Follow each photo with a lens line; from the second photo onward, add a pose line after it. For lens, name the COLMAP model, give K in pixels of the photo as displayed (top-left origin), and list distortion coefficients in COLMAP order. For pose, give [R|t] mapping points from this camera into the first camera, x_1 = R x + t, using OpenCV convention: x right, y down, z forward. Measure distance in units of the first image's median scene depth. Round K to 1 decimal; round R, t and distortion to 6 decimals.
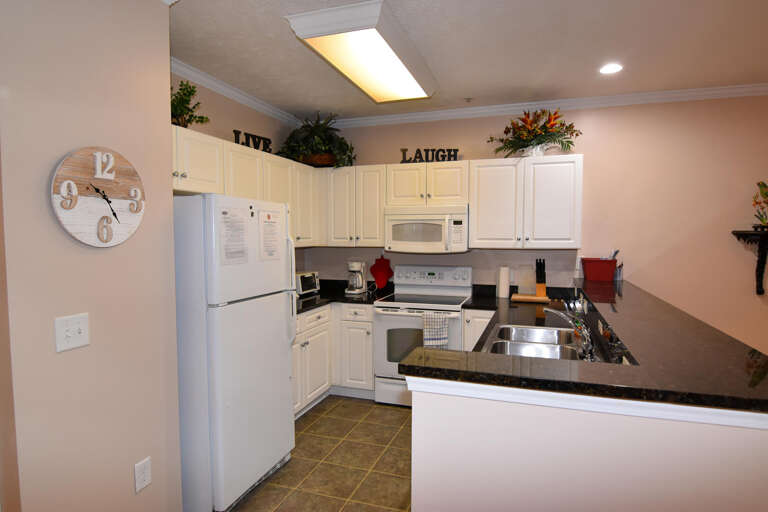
lens RADIAL K [[447.0, 0, 384.0], [0, 447.0, 256.0], [0, 0, 1]] dist [0.003479, -0.000716]
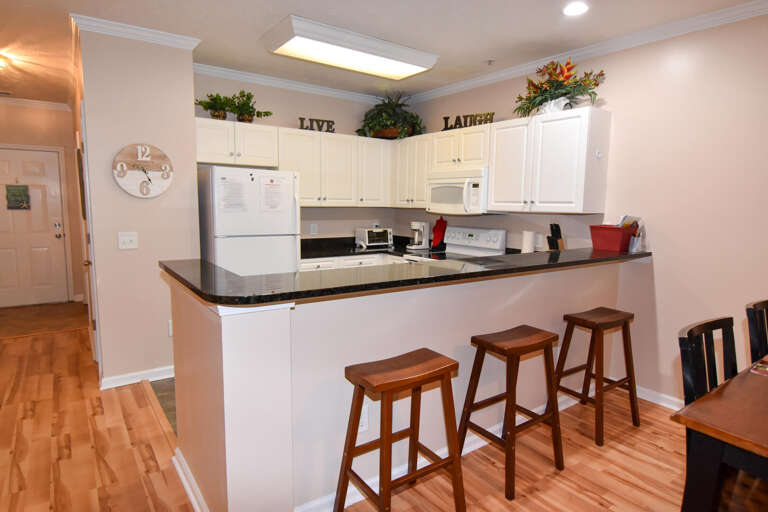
lens RADIAL K [[447.0, 0, 384.0], [0, 447.0, 256.0], [0, 0, 1]] dist [0.003479, -0.000716]
pose [[0.813323, 0.082527, -0.575929, 0.603464], [-0.043385, 0.995736, 0.081415, 0.012950], [0.580192, -0.041230, 0.813436, 0.024280]]
